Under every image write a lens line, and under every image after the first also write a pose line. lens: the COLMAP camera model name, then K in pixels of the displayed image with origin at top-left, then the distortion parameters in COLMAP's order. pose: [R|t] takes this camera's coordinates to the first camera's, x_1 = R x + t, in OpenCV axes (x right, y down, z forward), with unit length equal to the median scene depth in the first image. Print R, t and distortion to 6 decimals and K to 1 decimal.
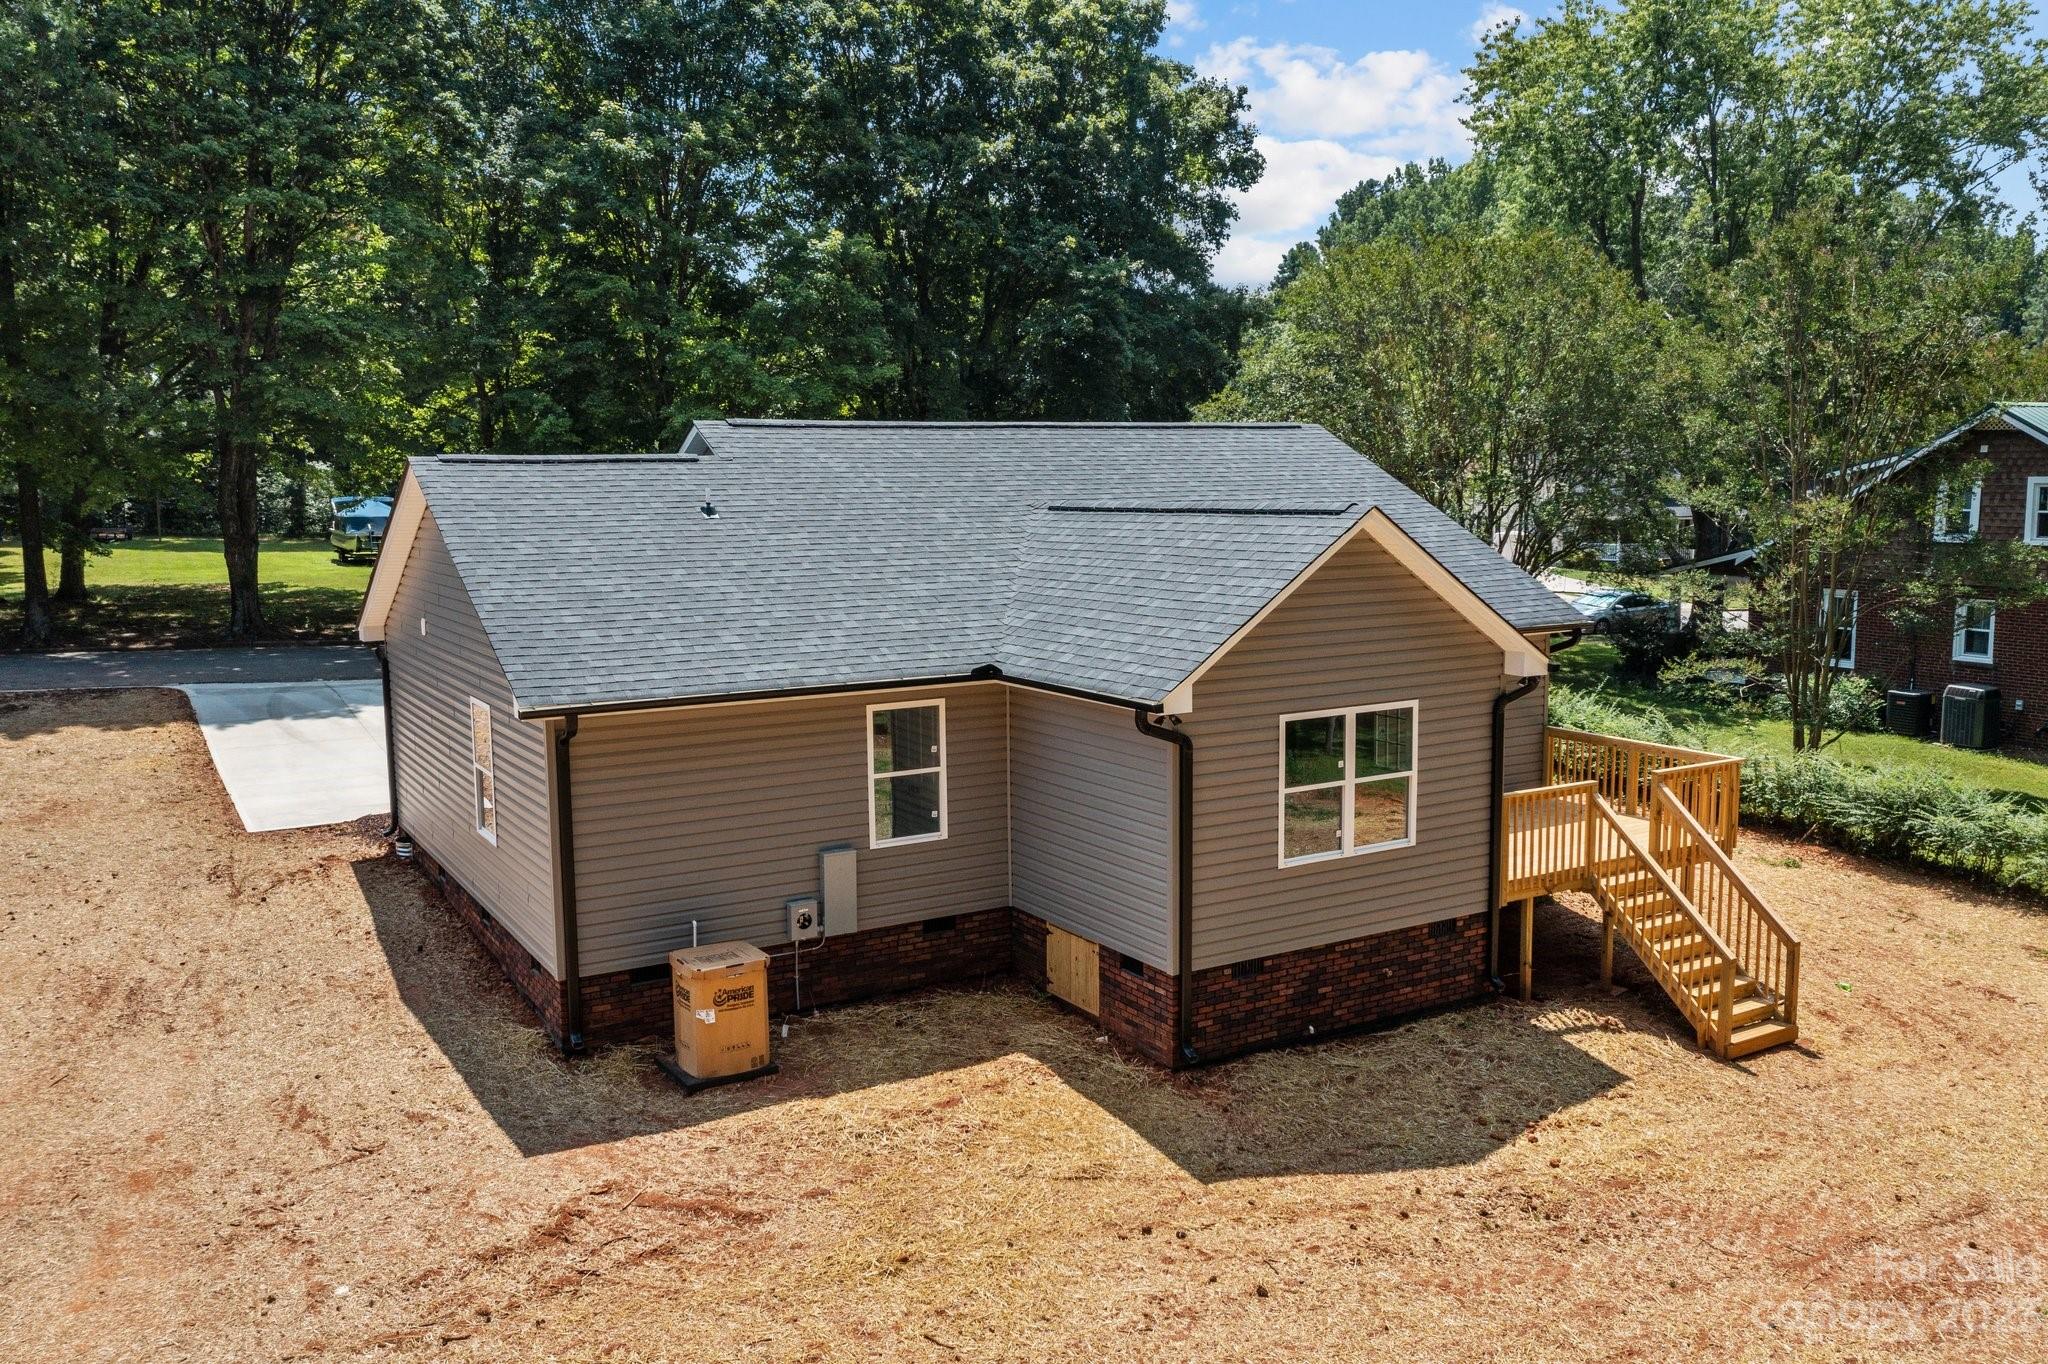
lens RADIAL K [[1641.5, 0, 1020.2], [0, 1641.5, 679.4], [0, 0, 1]] dist [-0.002617, 0.010419]
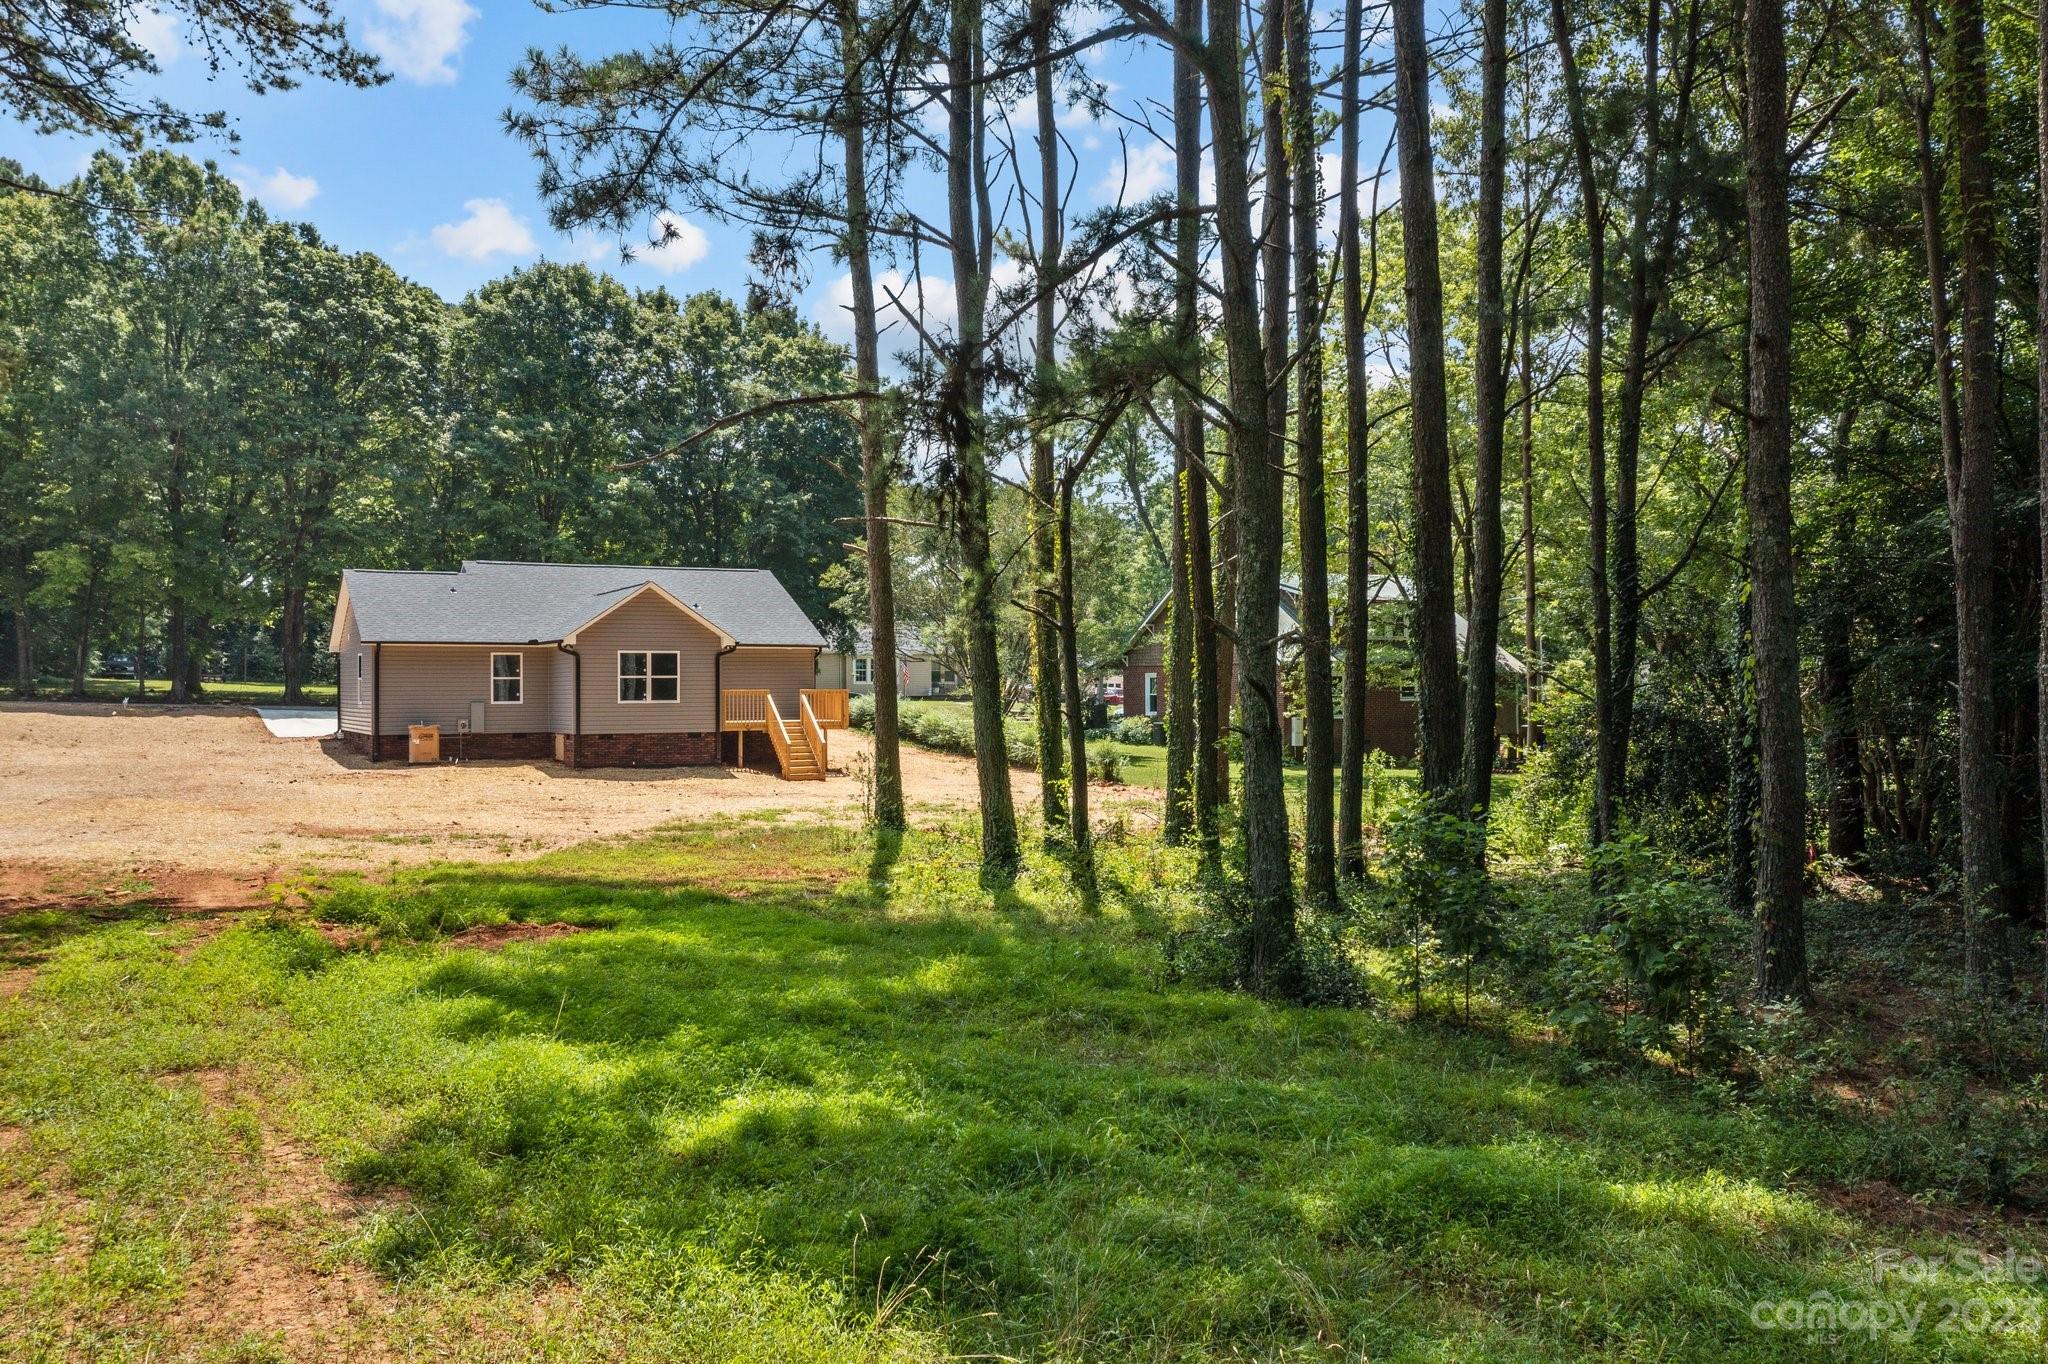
lens RADIAL K [[1641.5, 0, 1026.6], [0, 1641.5, 671.4], [0, 0, 1]] dist [-0.002617, 0.010419]
pose [[0.999364, 0.005809, -0.035191, 0.906265], [-0.010497, 0.990853, -0.134538, 0.408018], [0.034087, 0.134822, 0.990283, -1.729544]]
